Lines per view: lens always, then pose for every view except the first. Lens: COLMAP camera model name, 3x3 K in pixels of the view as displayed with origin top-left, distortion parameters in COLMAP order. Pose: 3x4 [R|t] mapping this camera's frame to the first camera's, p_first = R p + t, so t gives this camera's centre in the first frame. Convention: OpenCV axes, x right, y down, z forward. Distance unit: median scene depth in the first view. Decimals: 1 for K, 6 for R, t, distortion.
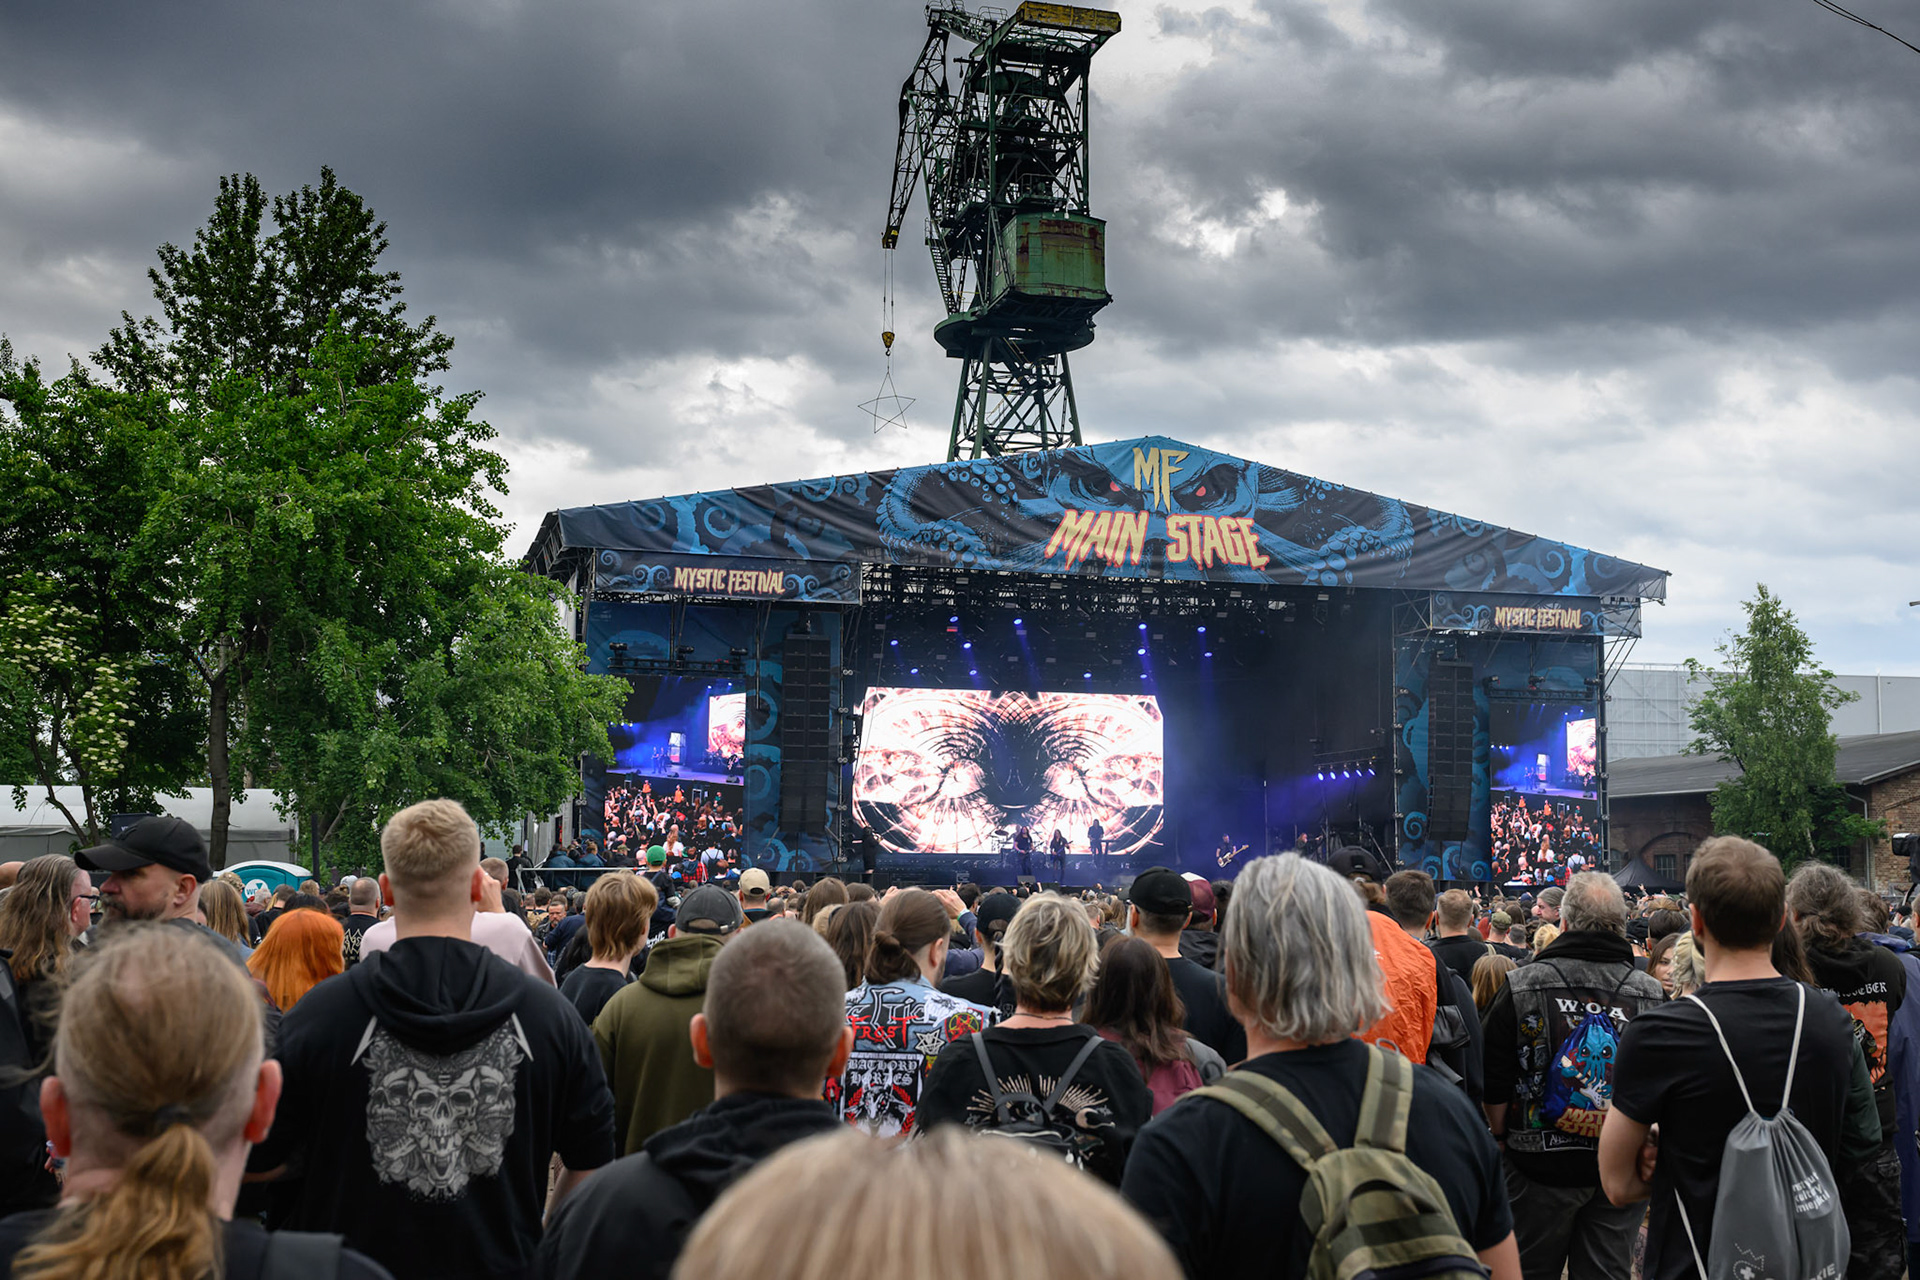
lens RADIAL K [[1832.6, 0, 917.7], [0, 1832.6, 716.0], [0, 0, 1]] dist [0.033965, 0.004572]
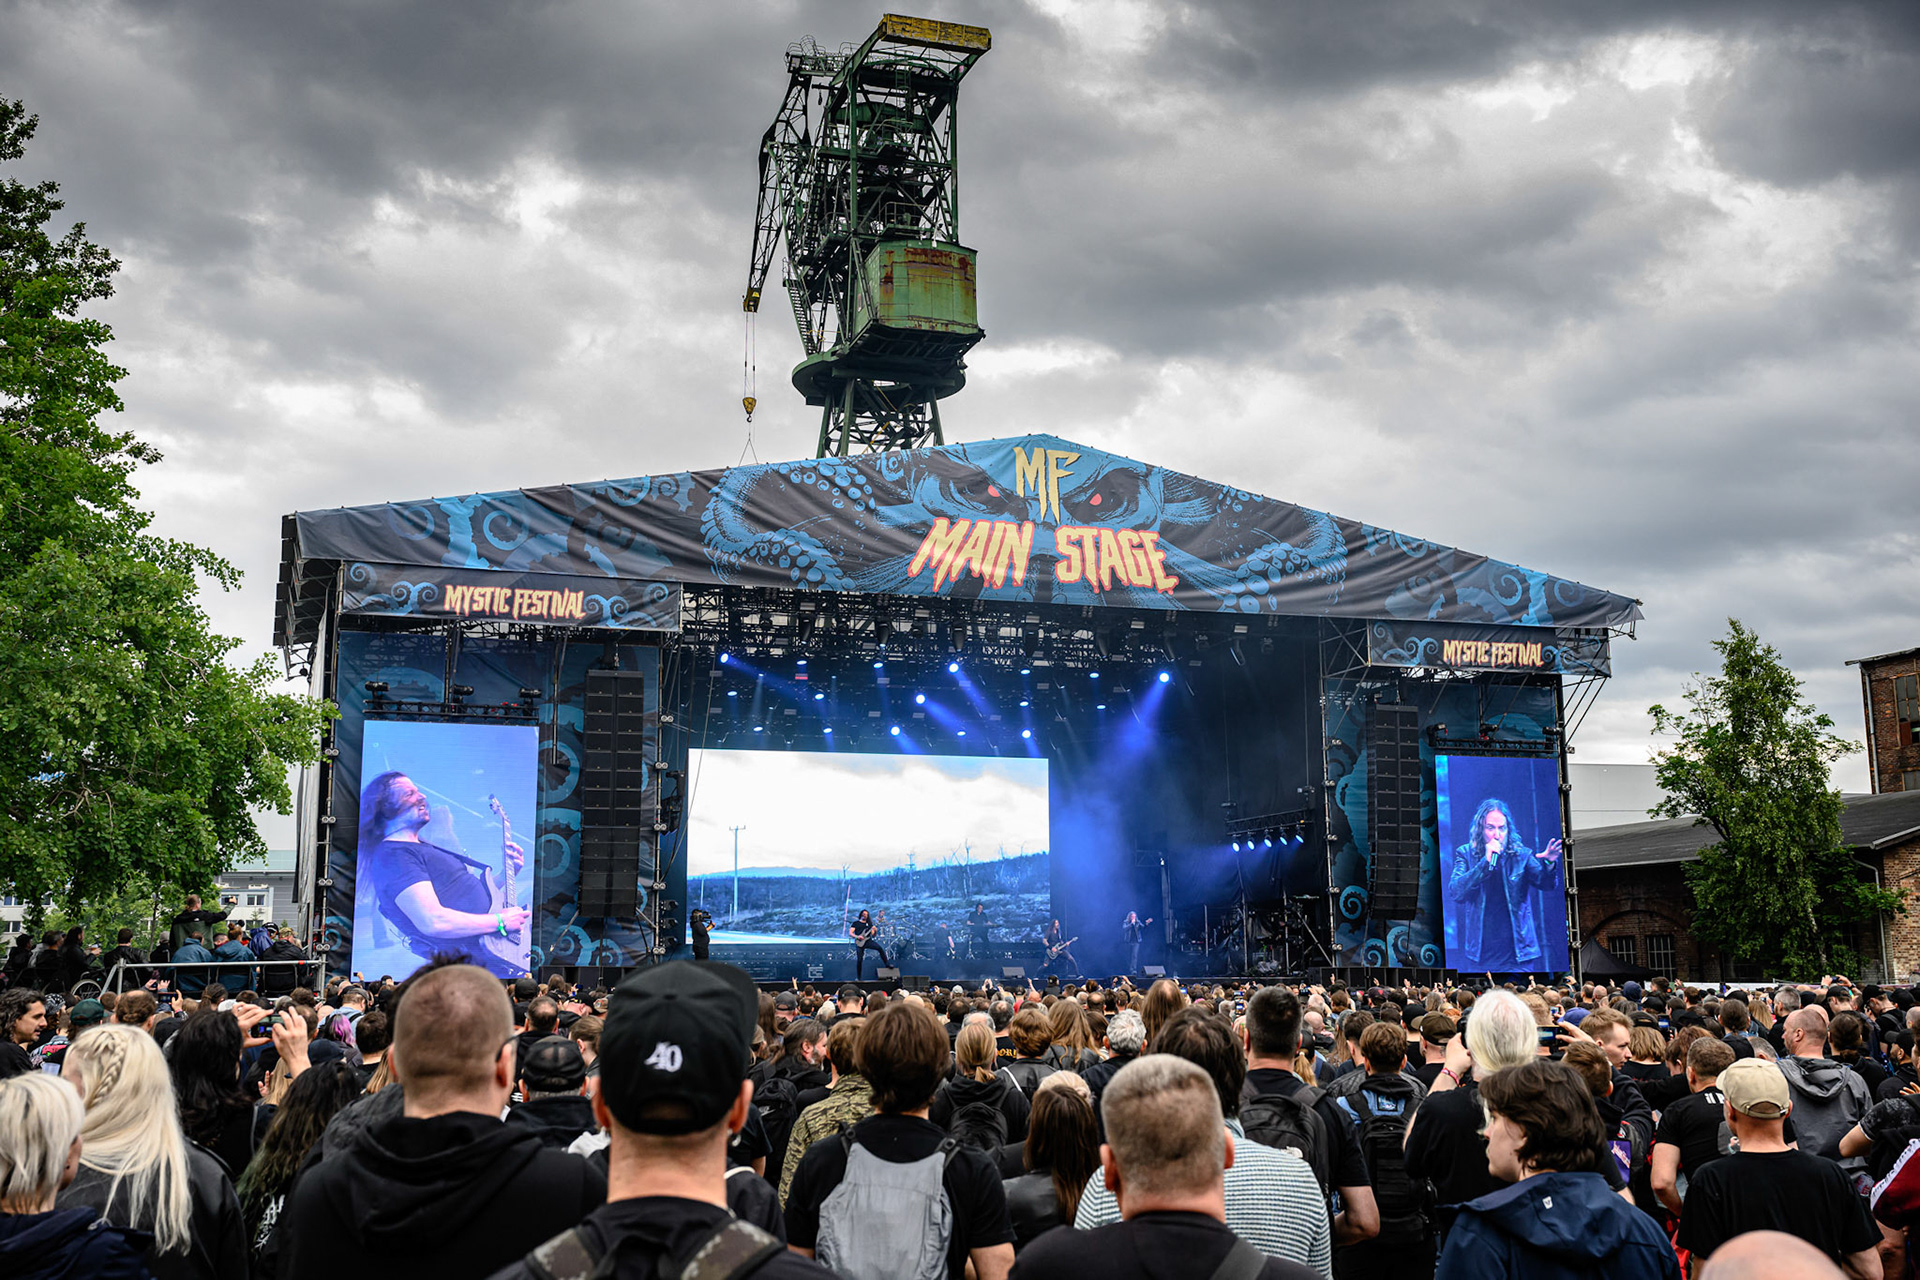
lens RADIAL K [[1832.6, 0, 917.7], [0, 1832.6, 716.0], [0, 0, 1]] dist [0.033965, 0.004572]
pose [[0.997622, -0.002337, 0.068880, 0.016578], [0.005903, 0.998650, -0.051616, 0.017486], [-0.068666, 0.051900, 0.996289, 0.182954]]
